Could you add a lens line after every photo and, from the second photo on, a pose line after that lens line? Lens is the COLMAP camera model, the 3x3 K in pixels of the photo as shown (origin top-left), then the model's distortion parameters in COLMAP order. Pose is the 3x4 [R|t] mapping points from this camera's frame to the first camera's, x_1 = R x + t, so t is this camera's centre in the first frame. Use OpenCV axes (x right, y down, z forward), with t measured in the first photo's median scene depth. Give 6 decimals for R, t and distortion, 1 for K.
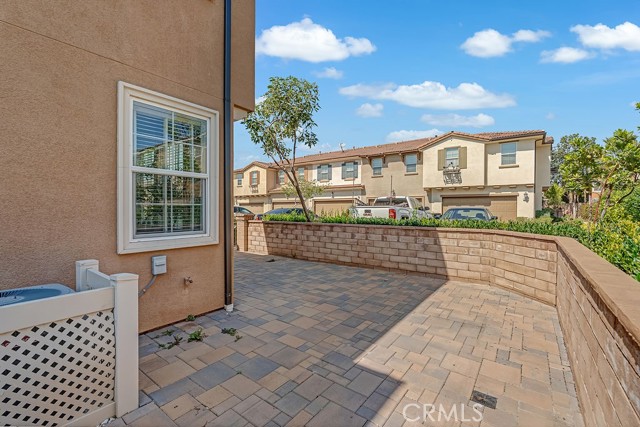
lens RADIAL K [[284.3, 0, 320.0], [0, 284.3, 213.5], [0, 0, 1]] dist [-0.004372, -0.000163]
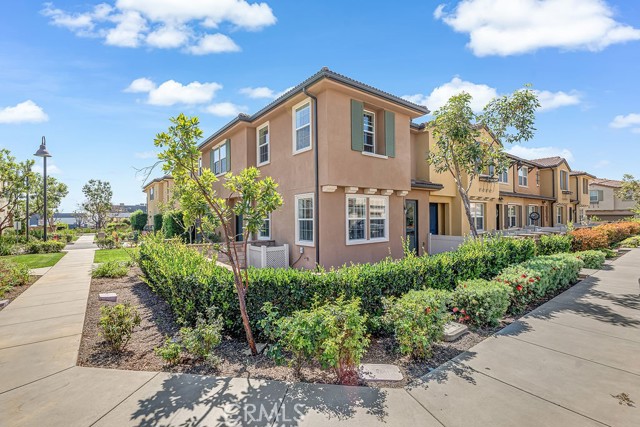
lens RADIAL K [[279.9, 0, 320.0], [0, 279.9, 213.5], [0, 0, 1]] dist [-0.003156, -0.000993]
pose [[-0.265581, -0.018096, -0.963919, 2.096619], [-0.008218, 0.999830, -0.016506, -0.150160], [0.964054, 0.003538, -0.265684, 1.824295]]
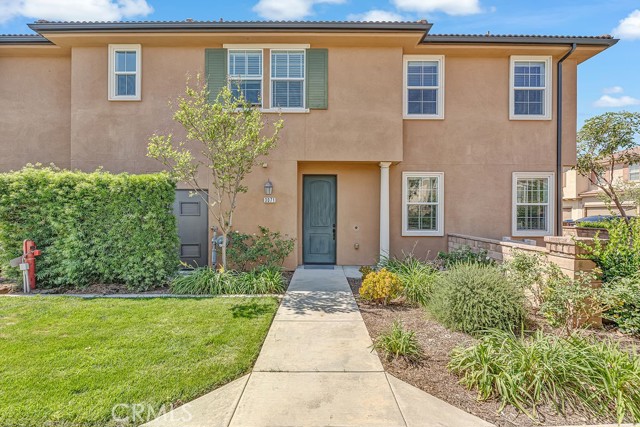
lens RADIAL K [[279.9, 0, 320.0], [0, 279.9, 213.5], [0, 0, 1]] dist [-0.003156, -0.000993]
pose [[0.603782, 0.001510, -0.797148, 0.250736], [-0.012159, 0.999899, -0.007315, -0.025957], [0.797057, 0.014110, 0.603739, -1.704112]]
